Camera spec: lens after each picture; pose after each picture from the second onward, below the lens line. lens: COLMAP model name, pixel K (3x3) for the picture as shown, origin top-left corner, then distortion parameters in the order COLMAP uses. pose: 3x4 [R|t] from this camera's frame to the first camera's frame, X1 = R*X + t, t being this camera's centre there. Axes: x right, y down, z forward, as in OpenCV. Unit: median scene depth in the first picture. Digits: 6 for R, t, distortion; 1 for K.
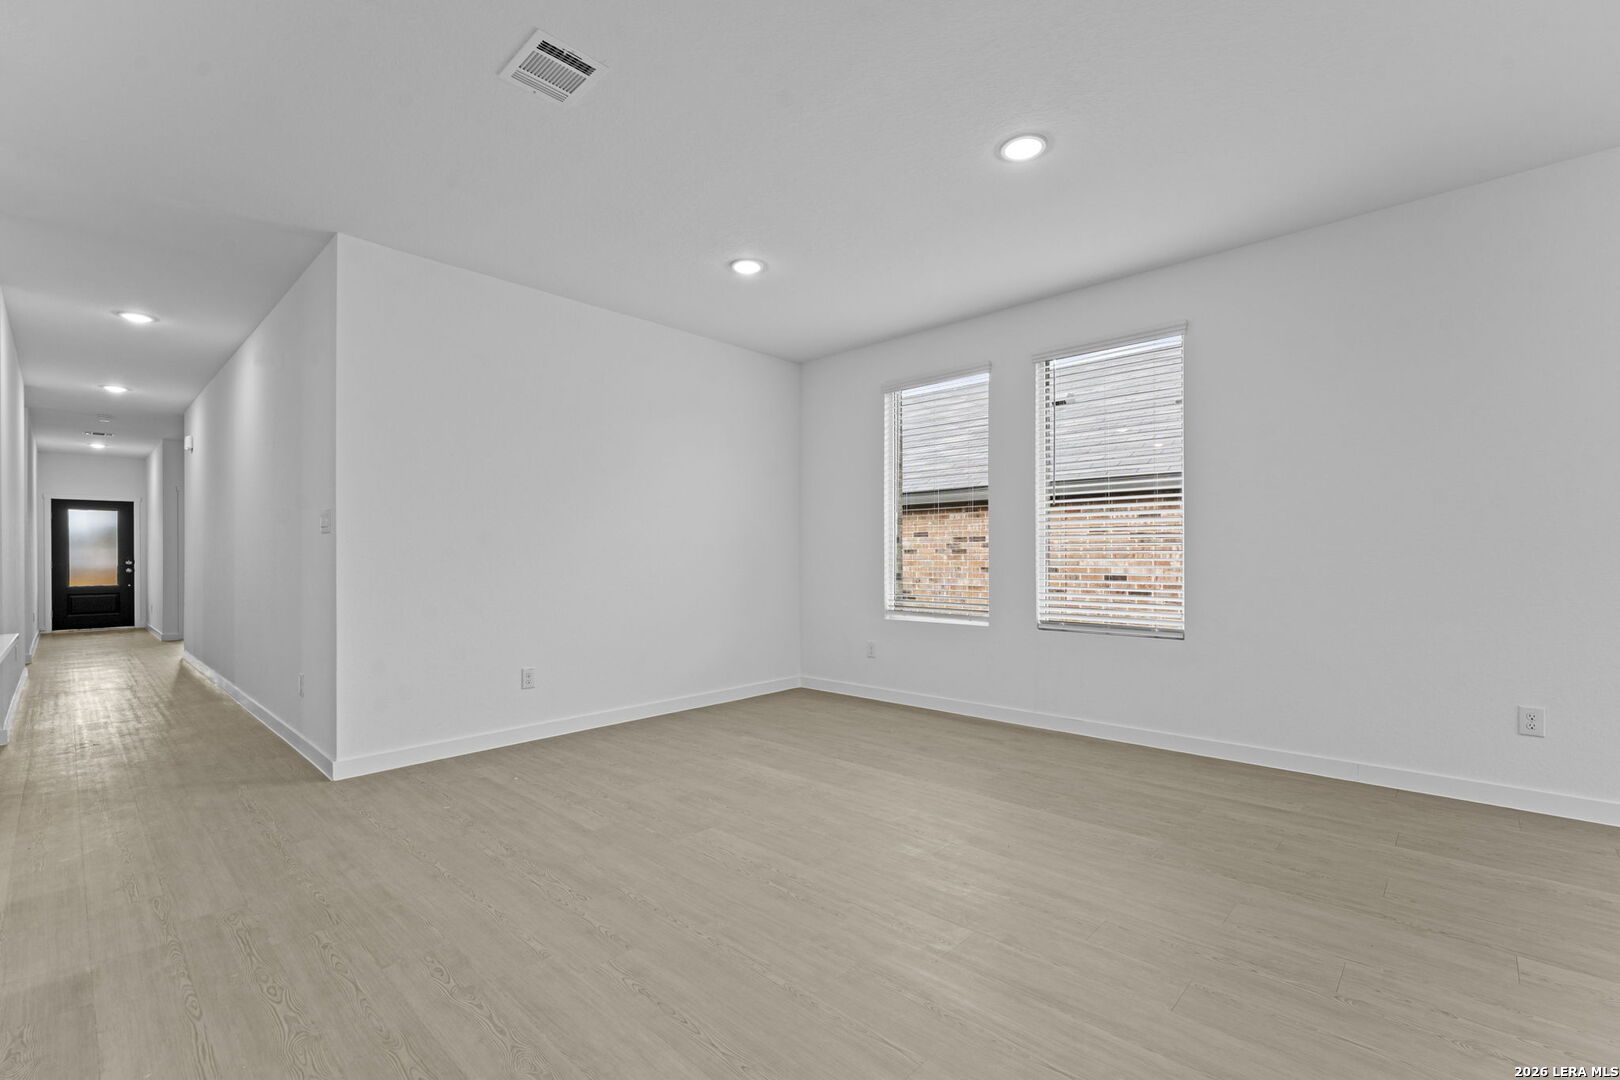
lens RADIAL K [[698.7, 0, 810.0], [0, 698.7, 540.0], [0, 0, 1]] dist [0.002008, 0.000378]
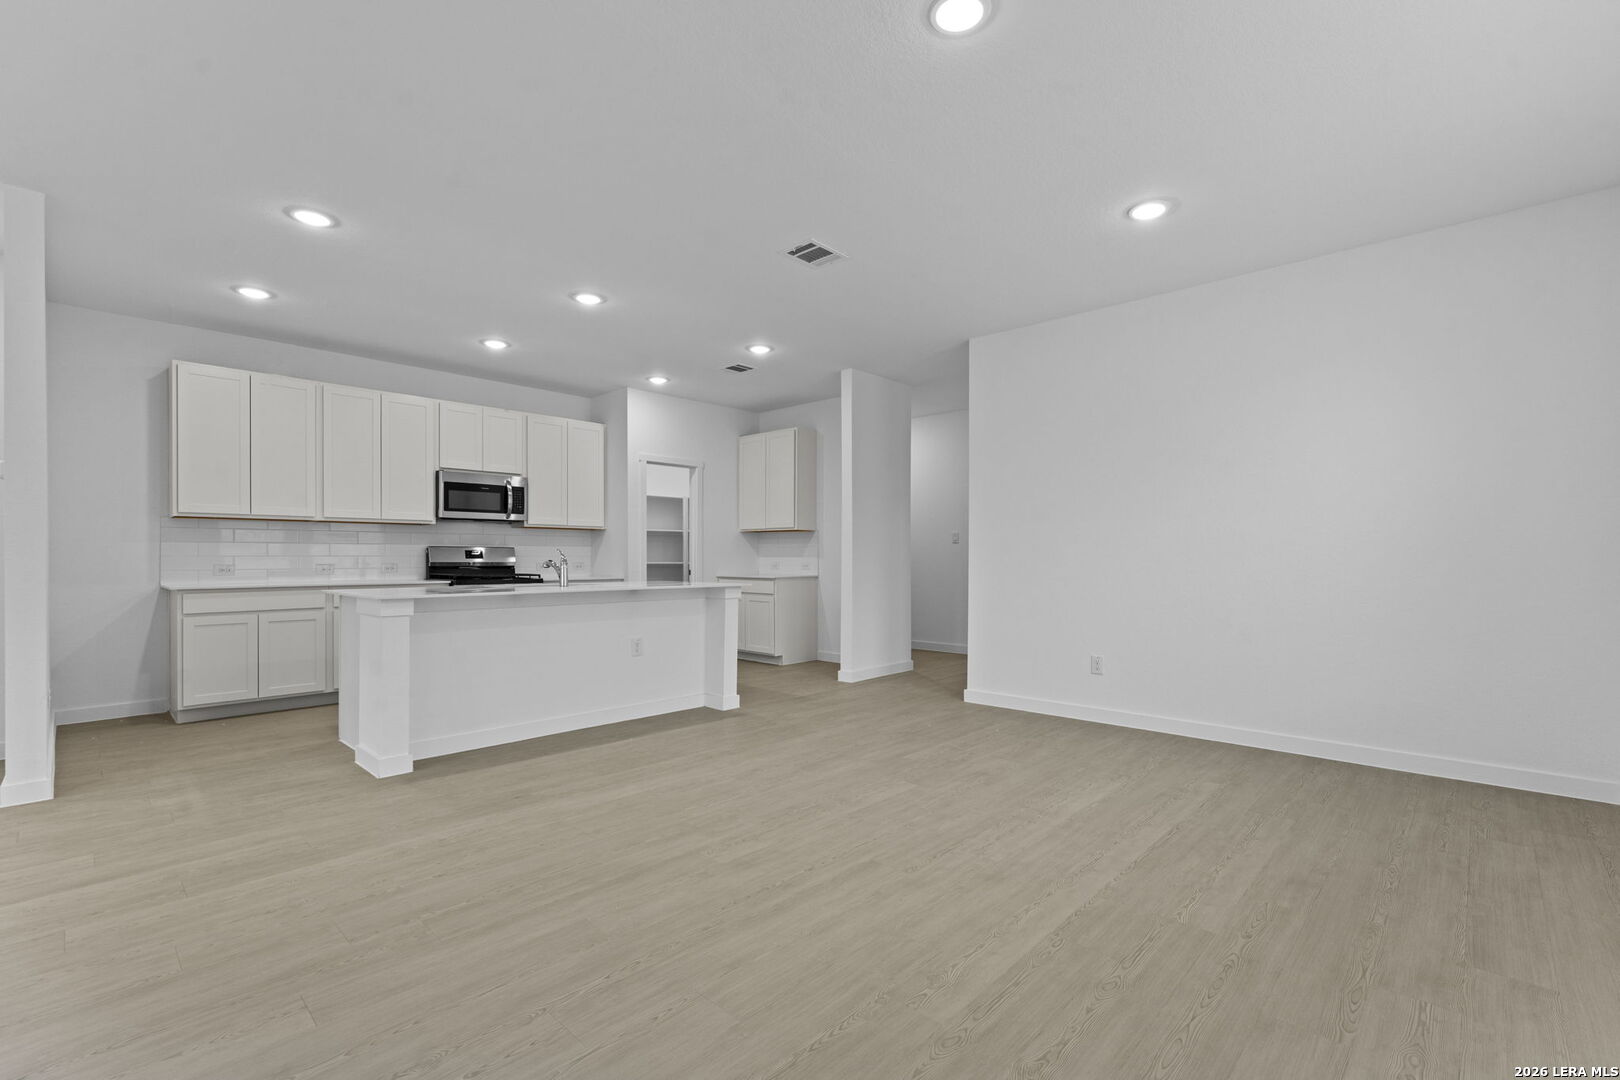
lens RADIAL K [[698.7, 0, 810.0], [0, 698.7, 540.0], [0, 0, 1]] dist [0.002008, 0.000378]
pose [[0.002033, -0.022210, -0.999751, 0.880905], [0.024352, 0.999458, -0.022154, 0.020181], [0.999701, -0.024301, 0.002573, 0.703491]]
